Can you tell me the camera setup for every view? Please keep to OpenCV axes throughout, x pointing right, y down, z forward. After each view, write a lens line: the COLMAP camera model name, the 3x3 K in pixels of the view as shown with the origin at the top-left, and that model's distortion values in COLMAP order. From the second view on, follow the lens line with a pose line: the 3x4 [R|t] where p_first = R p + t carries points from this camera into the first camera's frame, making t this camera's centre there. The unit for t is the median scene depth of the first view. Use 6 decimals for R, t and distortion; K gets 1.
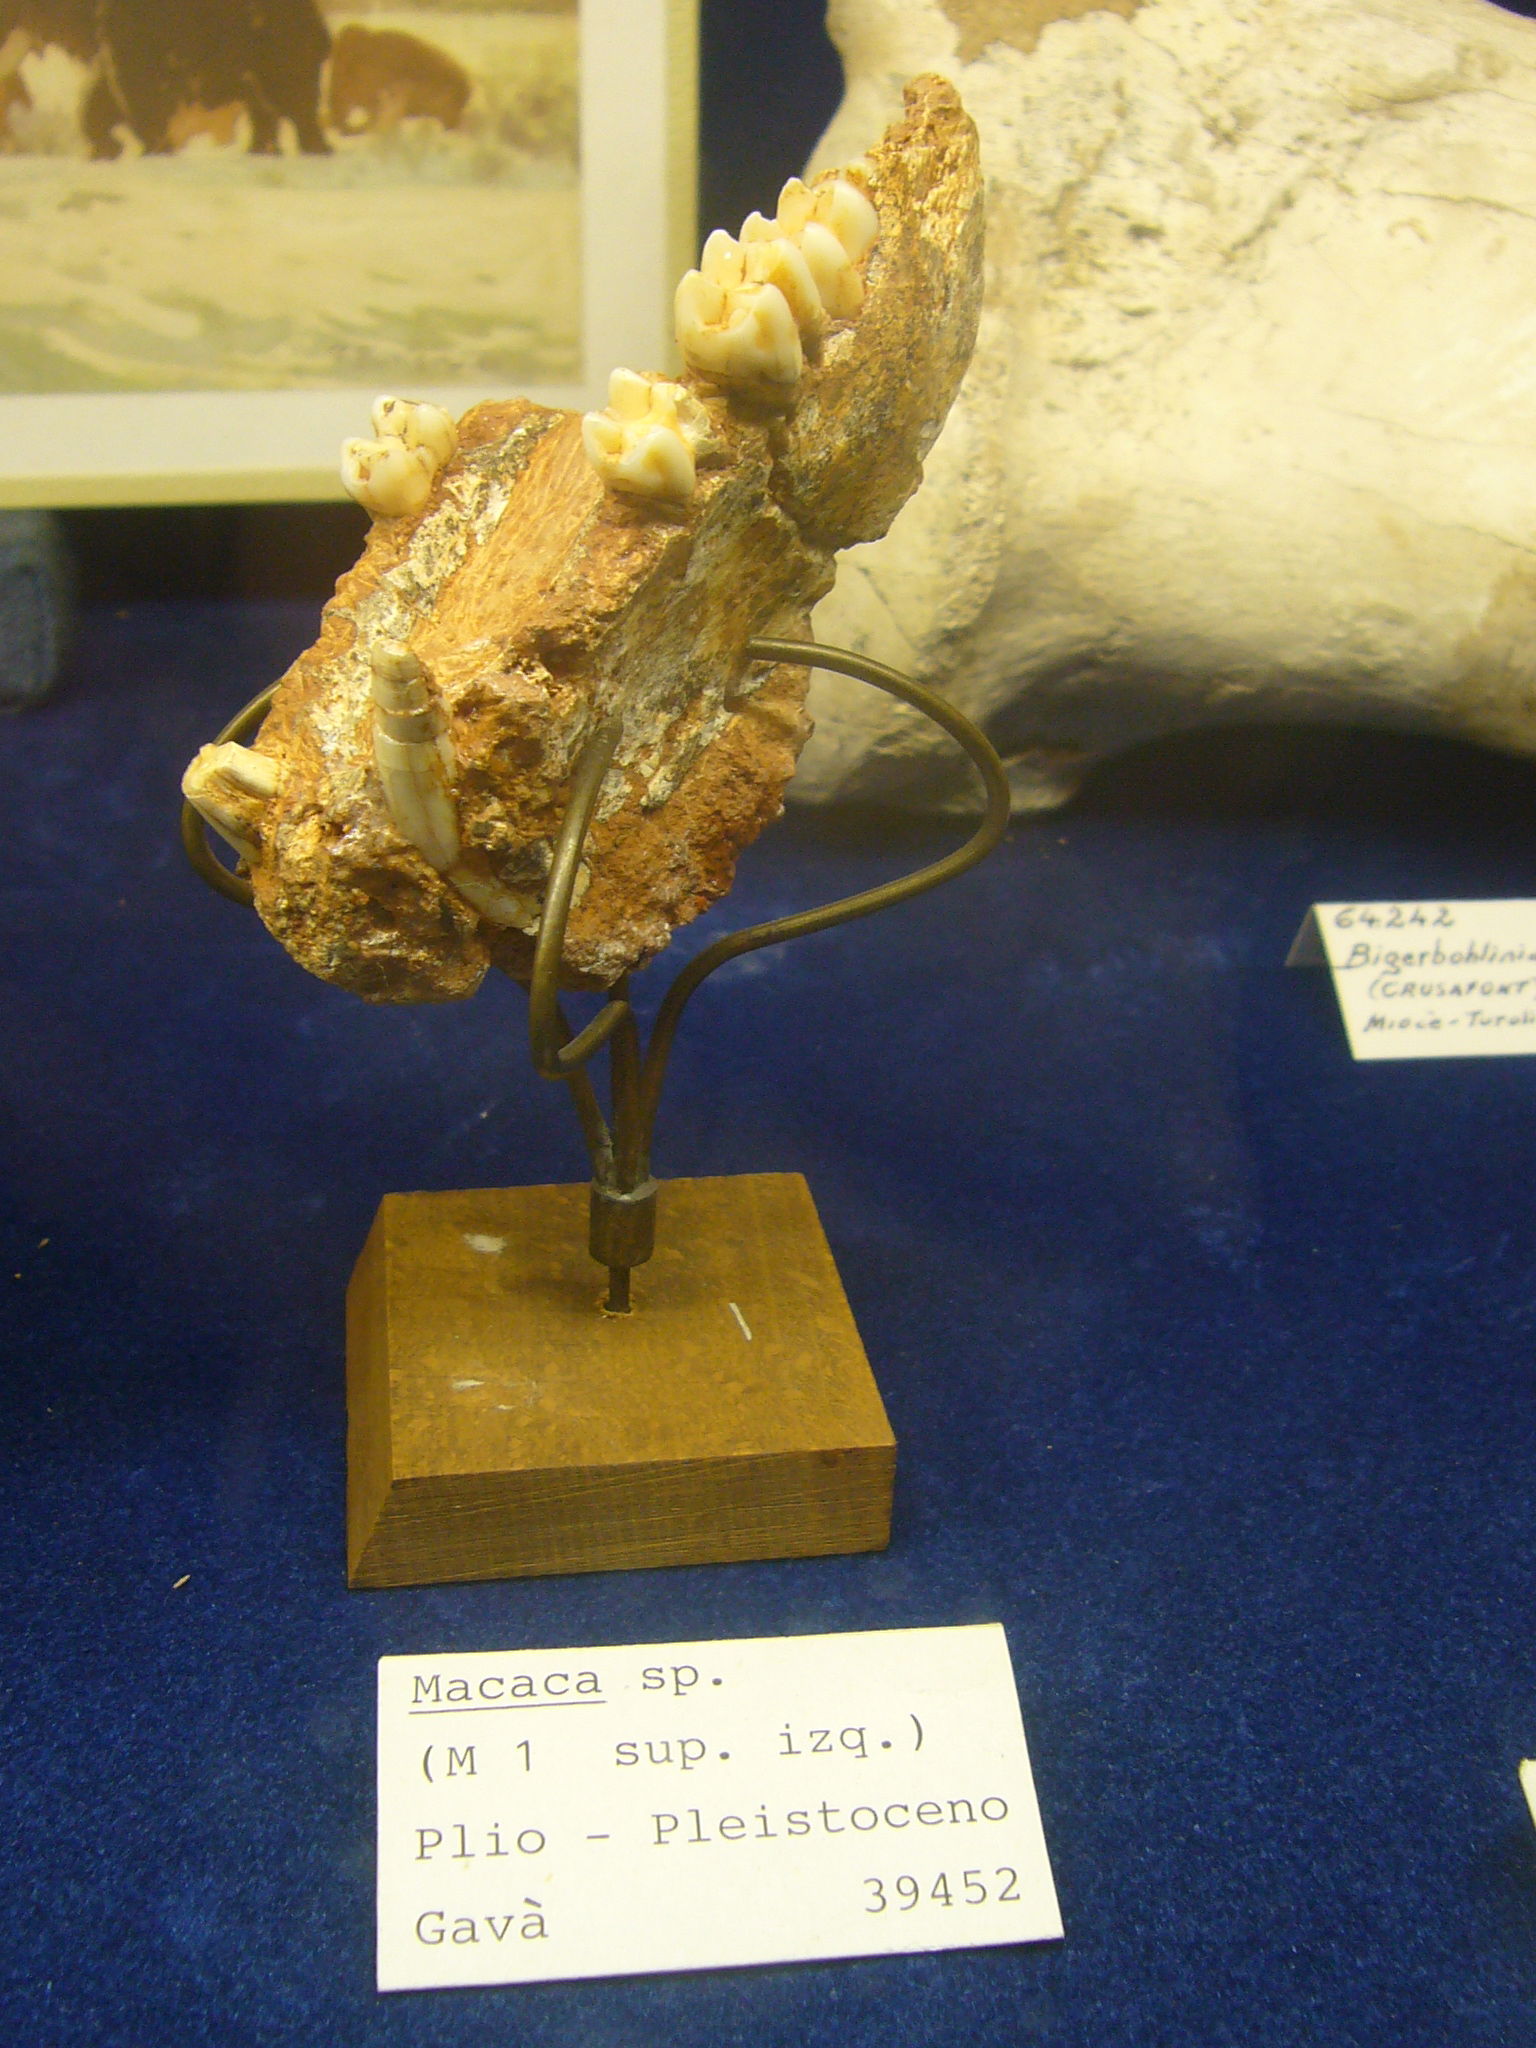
lens RADIAL K [[2361.1, 0, 771.9], [0, 2361.1, 1017.4], [0, 0, 1]] dist [-0.074738, 0.000000]
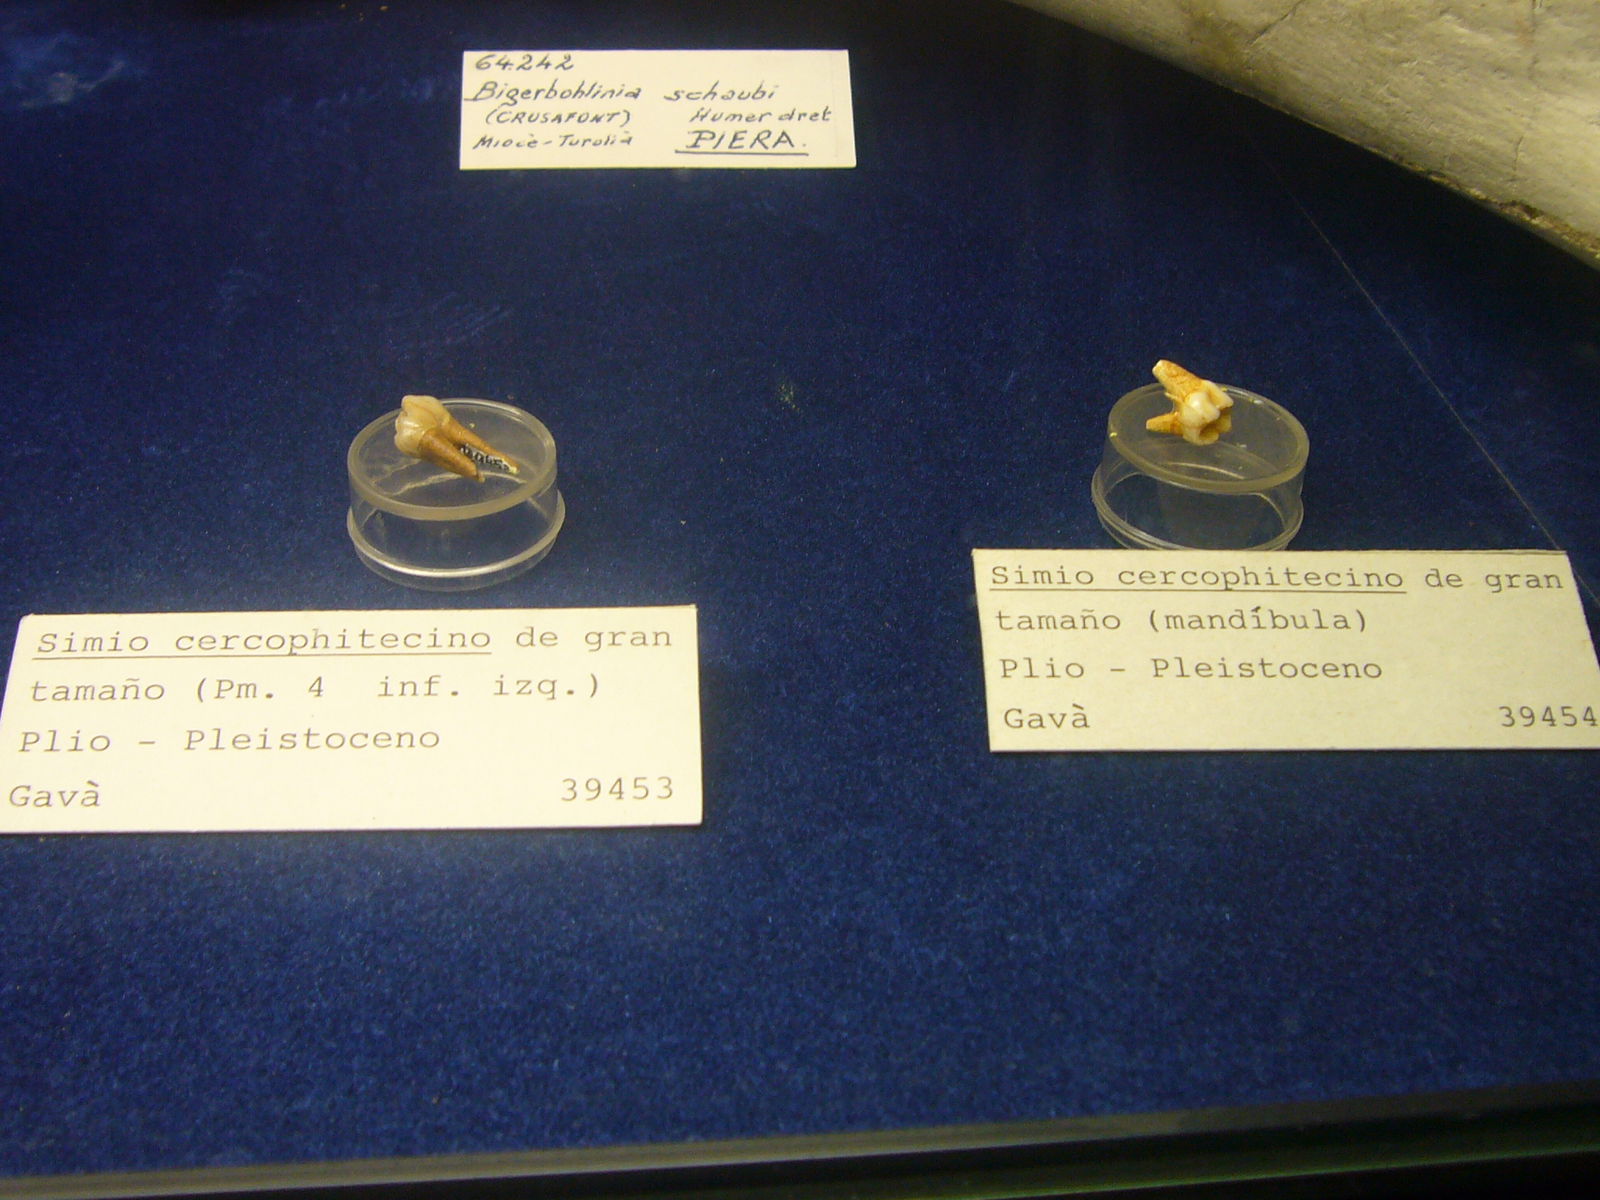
lens RADIAL K [[1863.1, 0, 797.9], [0, 1863.1, 596.2], [0, 0, 1]] dist [-0.103686, 0.000000]
pose [[0.997489, 0.034921, -0.061619, 0.479791], [-0.021478, 0.978176, 0.206664, 0.032197], [0.067491, -0.204821, 0.976470, -0.050568]]
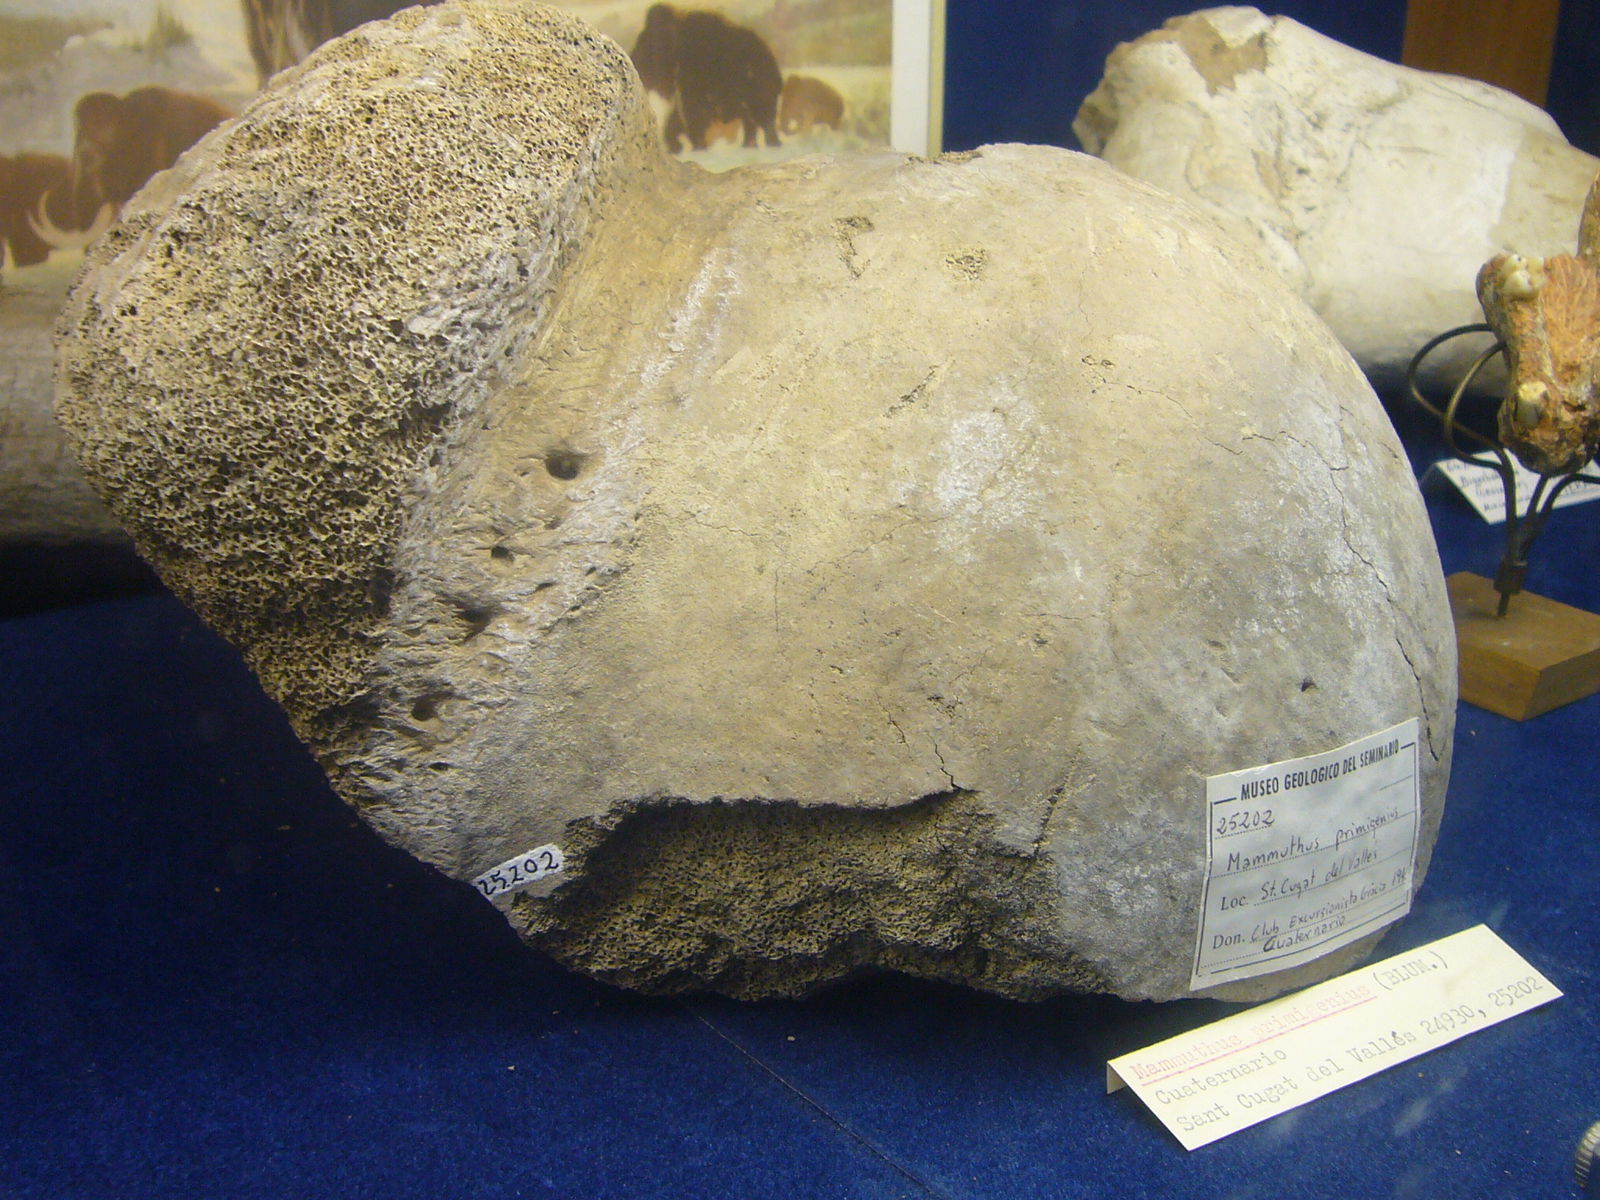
lens RADIAL K [[1844.6, 0, 803.1], [0, 1844.6, 603.6], [0, 0, 1]] dist [-0.074738, 0.000000]
pose [[0.889865, -0.155311, 0.428973, -1.038317], [0.187108, 0.981796, -0.032675, 0.024229], [-0.416089, 0.109341, 0.902726, -0.285434]]
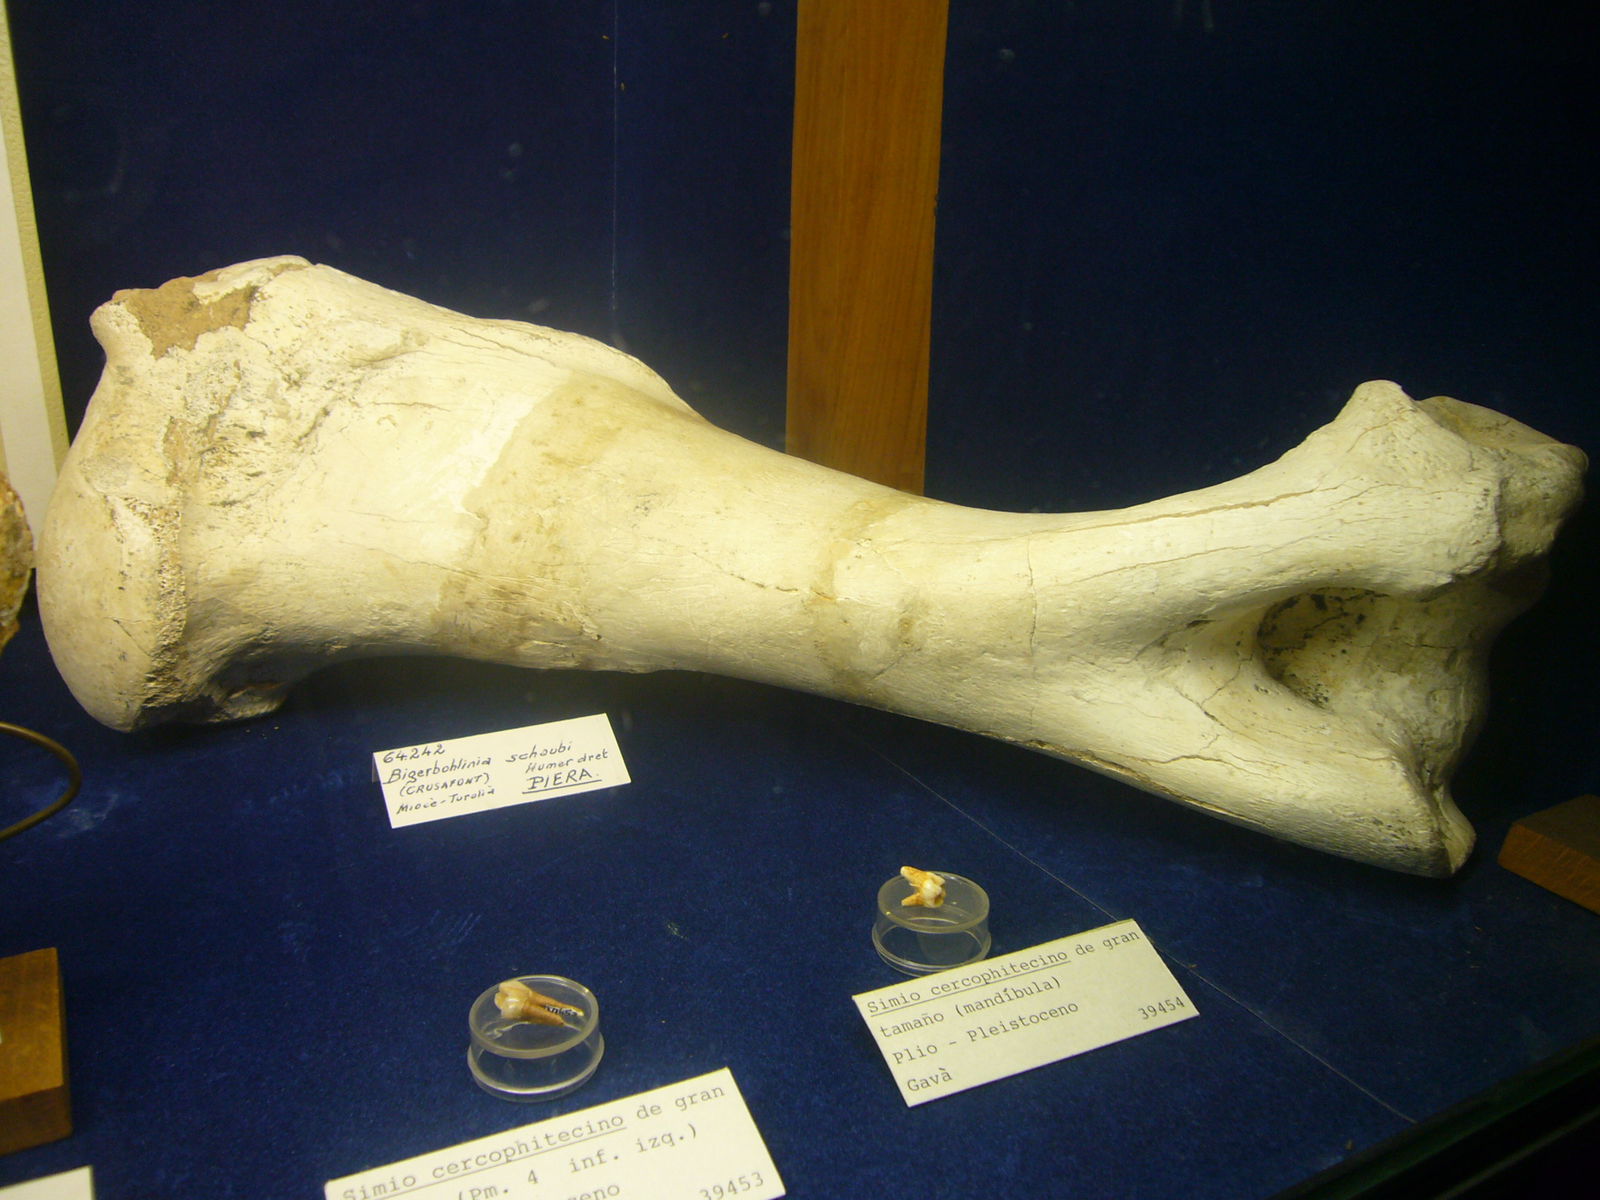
lens RADIAL K [[1330.3, 0, 772.7], [0, 1330.3, 603.3], [0, 0, 1]] dist [-0.099286, 0.063756]
pose [[0.947665, -0.121164, 0.295380, 0.232396], [0.149136, 0.986044, -0.073997, -0.039018], [-0.282292, 0.114176, 0.952510, -0.199728]]
